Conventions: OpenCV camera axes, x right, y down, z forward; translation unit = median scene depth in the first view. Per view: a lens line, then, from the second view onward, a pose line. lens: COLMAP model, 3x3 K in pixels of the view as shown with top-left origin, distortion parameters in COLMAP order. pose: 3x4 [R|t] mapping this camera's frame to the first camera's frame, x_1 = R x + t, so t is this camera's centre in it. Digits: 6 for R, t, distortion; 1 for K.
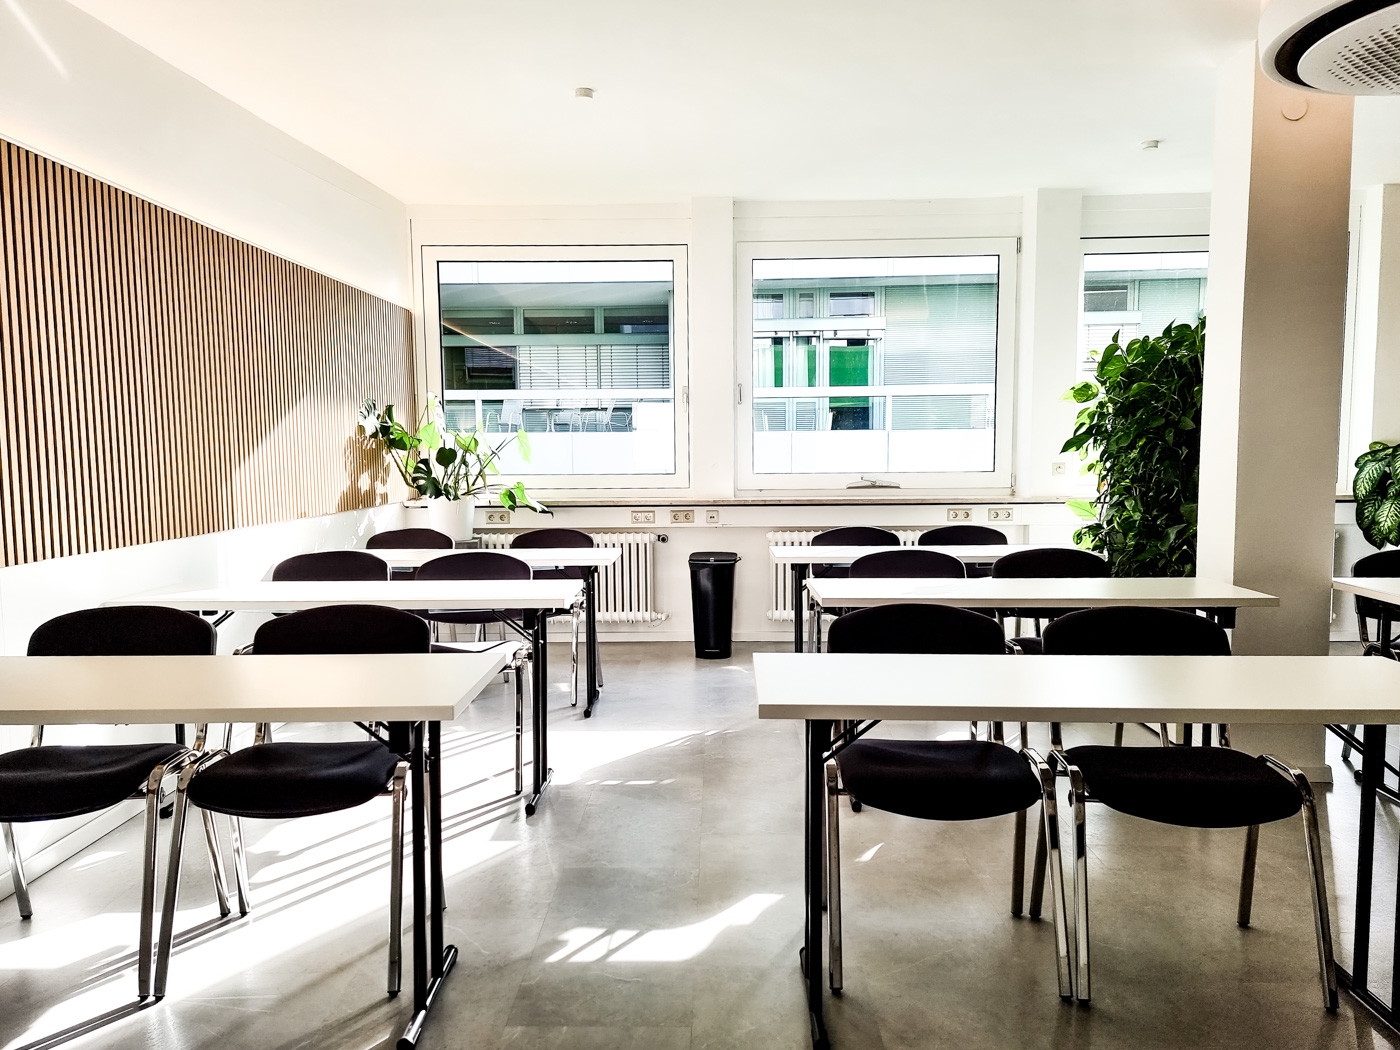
lens RADIAL K [[1008.0, 0, 700.0], [0, 1008.0, 525.0], [0, 0, 1]] dist [0.105065, -0.092504]
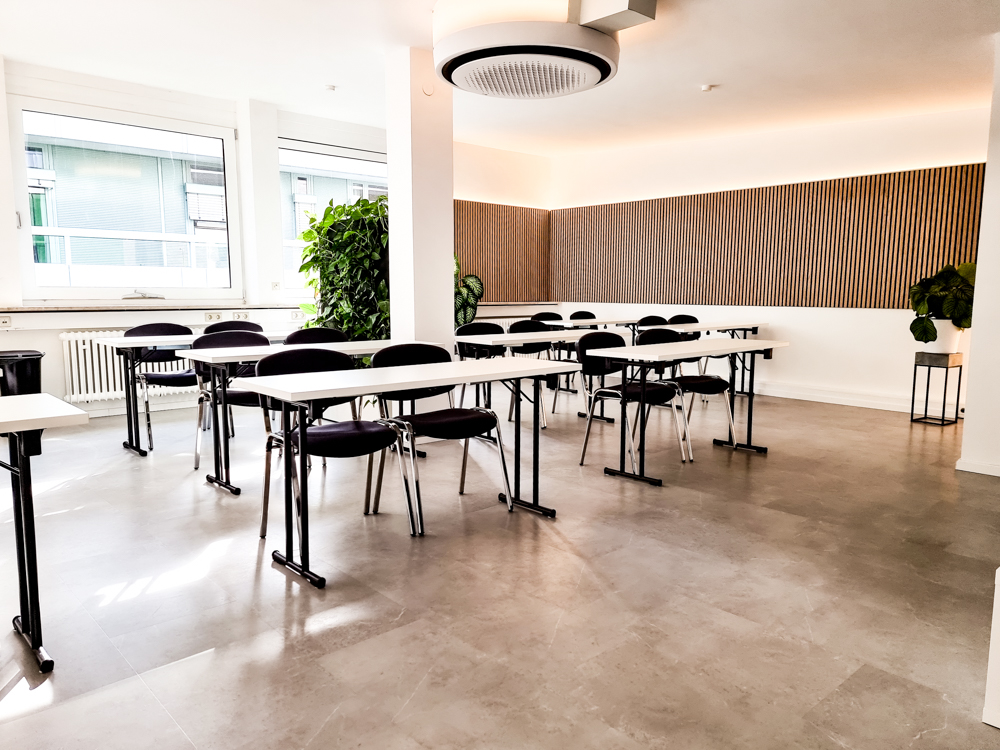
lens RADIAL K [[720.0, 0, 500.0], [0, 720.0, 375.0], [0, 0, 1]] dist [0.105065, -0.092504]
pose [[0.729510, -0.074044, 0.679950, -0.206963], [0.043620, 0.997136, 0.061785, 0.033188], [-0.682578, -0.015413, 0.730651, -0.059200]]
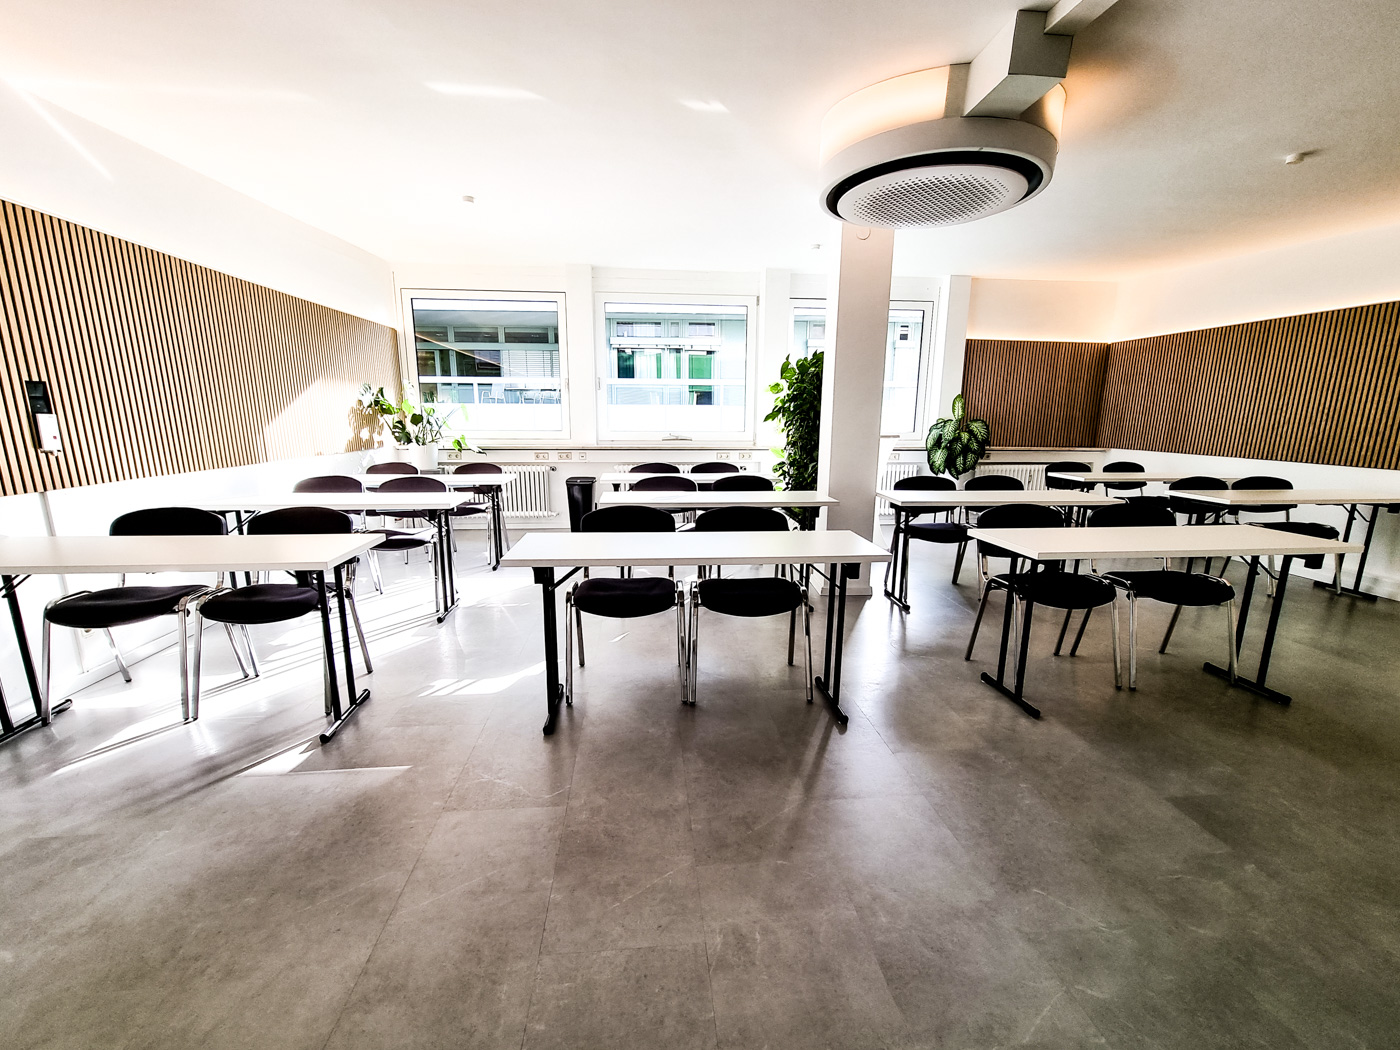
lens RADIAL K [[588.8, 0, 693.0], [0, 588.8, 533.2], [0, 0, 1]] dist [-0.001327, -0.000133]
pose [[0.994246, -0.007881, 0.106833, 0.116203], [-0.005260, 0.992496, 0.122164, -0.001742], [-0.106994, -0.122023, 0.986743, -0.038671]]
